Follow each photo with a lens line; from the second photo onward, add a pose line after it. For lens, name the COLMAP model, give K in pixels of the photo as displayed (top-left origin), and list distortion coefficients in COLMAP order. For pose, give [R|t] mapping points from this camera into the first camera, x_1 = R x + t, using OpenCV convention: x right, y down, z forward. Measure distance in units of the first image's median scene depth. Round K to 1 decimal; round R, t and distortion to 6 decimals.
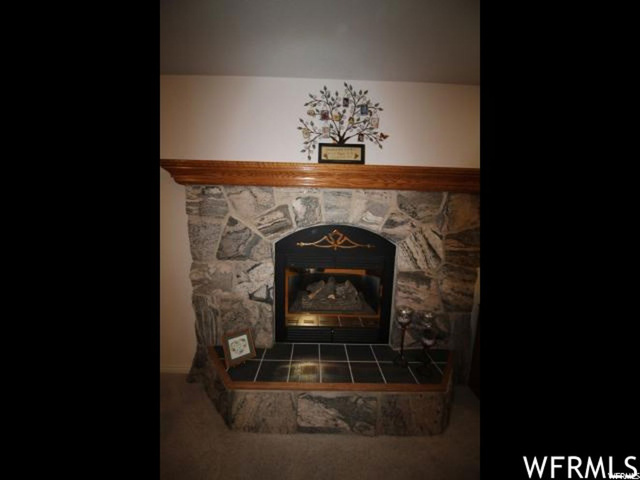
lens RADIAL K [[223.1, 0, 319.9], [0, 223.1, 237.9], [0, 0, 1]] dist [-0.012130, -0.000054]
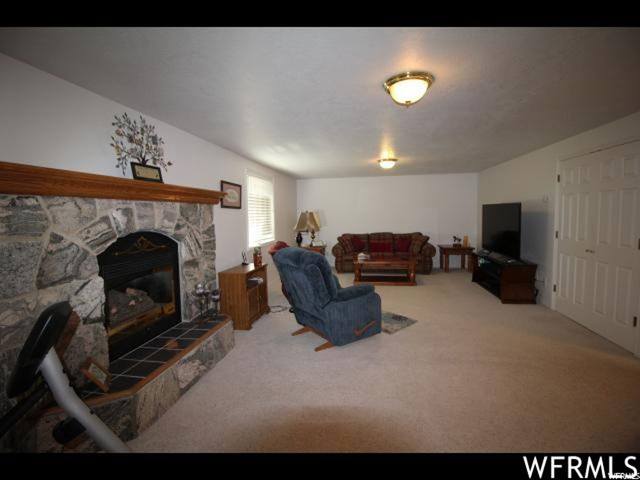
lens RADIAL K [[292.2, 0, 320.3], [0, 292.2, 237.4], [0, 0, 1]] dist [-0.002193, -0.000439]
pose [[0.186170, -0.109765, 0.976367, -1.279387], [0.157510, 0.984221, 0.080614, -0.007156], [-0.969810, 0.138780, 0.200522, -0.189684]]
